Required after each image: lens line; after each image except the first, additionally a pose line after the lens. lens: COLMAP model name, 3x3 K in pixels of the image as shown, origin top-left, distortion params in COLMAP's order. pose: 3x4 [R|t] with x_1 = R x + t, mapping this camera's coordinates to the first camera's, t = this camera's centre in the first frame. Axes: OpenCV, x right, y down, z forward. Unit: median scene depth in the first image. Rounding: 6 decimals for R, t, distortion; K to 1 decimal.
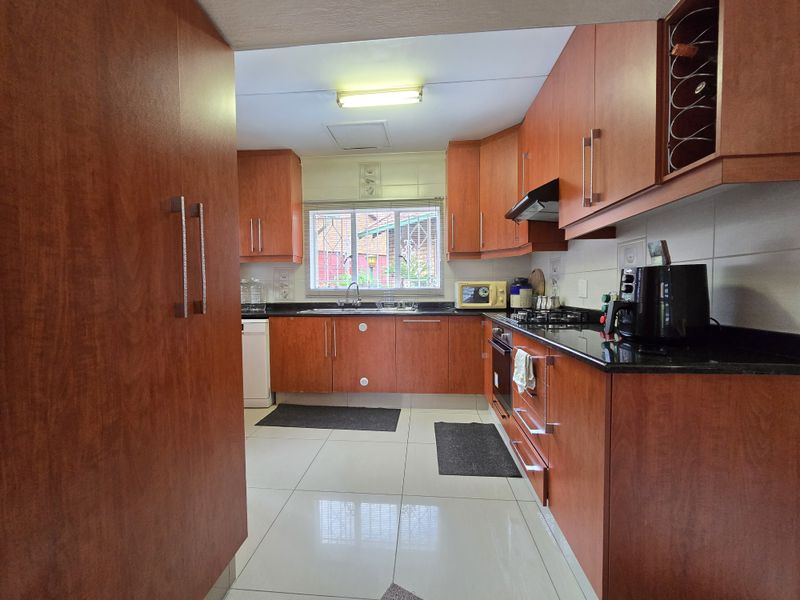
lens RADIAL K [[328.4, 0, 396.0], [0, 328.4, 300.9], [0, 0, 1]] dist [-0.001371, -0.000103]
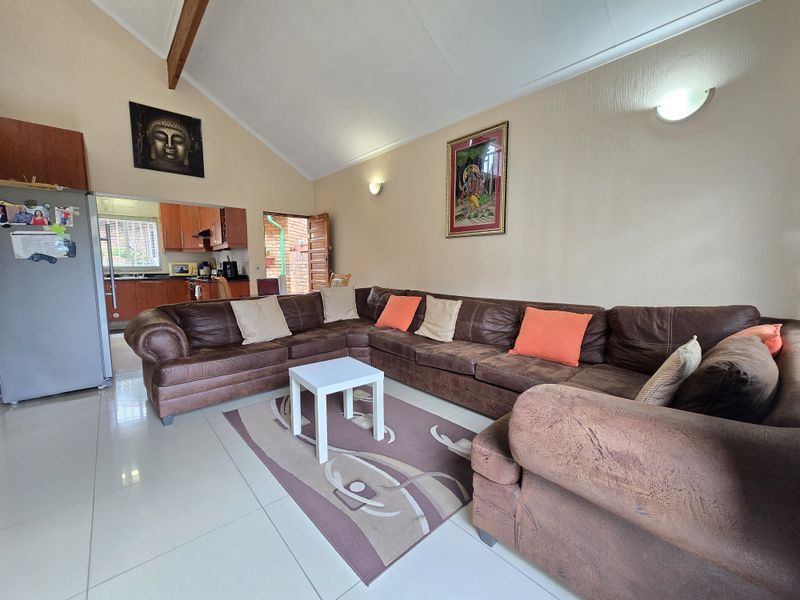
lens RADIAL K [[328.4, 0, 396.0], [0, 328.4, 300.9], [0, 0, 1]] dist [-0.001371, -0.000103]
pose [[0.695191, -0.070102, 0.715399, -0.312041], [0.024041, 0.996944, 0.074329, 0.058568], [-0.718423, -0.034474, 0.694752, -1.429223]]
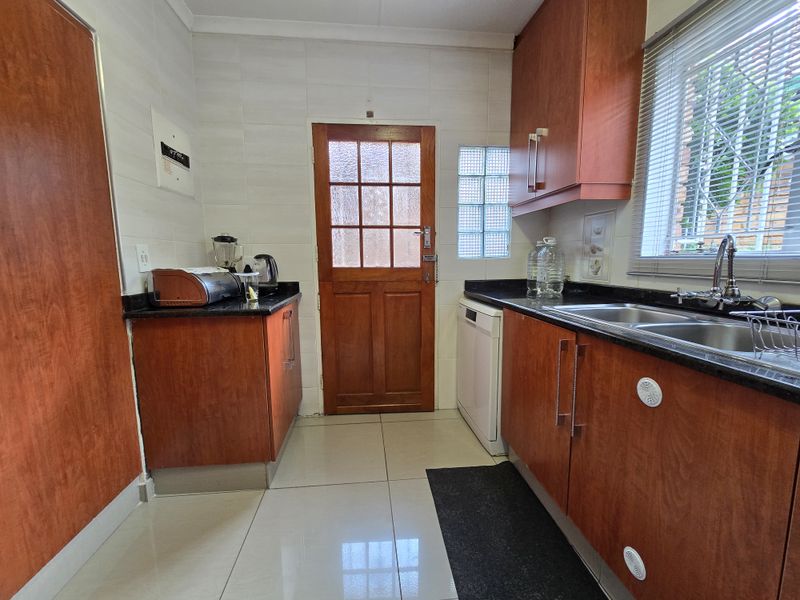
lens RADIAL K [[328.4, 0, 396.0], [0, 328.4, 300.9], [0, 0, 1]] dist [-0.001371, -0.000103]
pose [[0.180985, 0.132991, -0.974453, 0.122004], [-0.032861, 0.991079, 0.129157, -0.027018], [0.982937, 0.008646, 0.183741, 0.698106]]
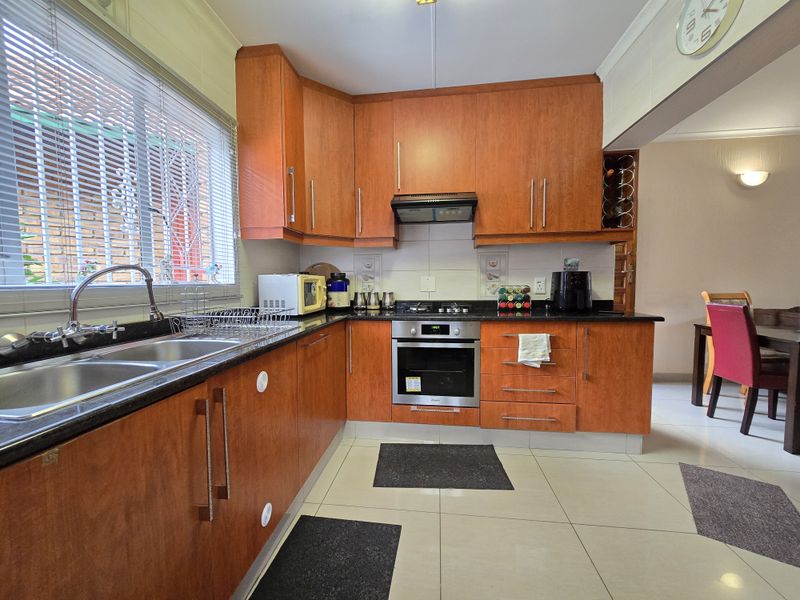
lens RADIAL K [[328.4, 0, 396.0], [0, 328.4, 300.9], [0, 0, 1]] dist [-0.001371, -0.000103]
pose [[0.037272, -0.048151, 0.998144, -0.463988], [0.045031, 0.997905, 0.046458, -0.026887], [-0.998290, 0.043216, 0.039362, 0.784108]]
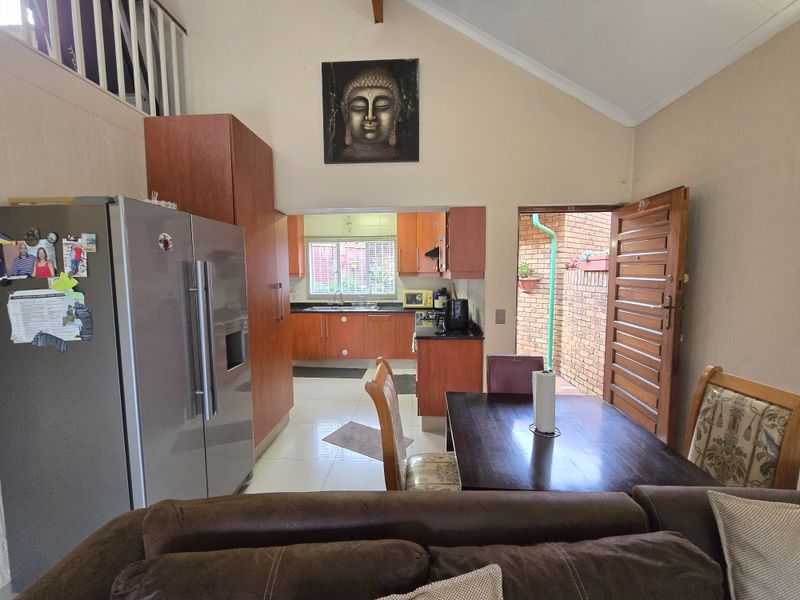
lens RADIAL K [[328.4, 0, 396.0], [0, 328.4, 300.9], [0, 0, 1]] dist [-0.001371, -0.000103]
pose [[0.999645, -0.001439, 0.026589, 0.110378], [0.000205, 0.998925, 0.046363, -0.084749], [-0.026627, -0.046341, 0.998571, -0.611249]]
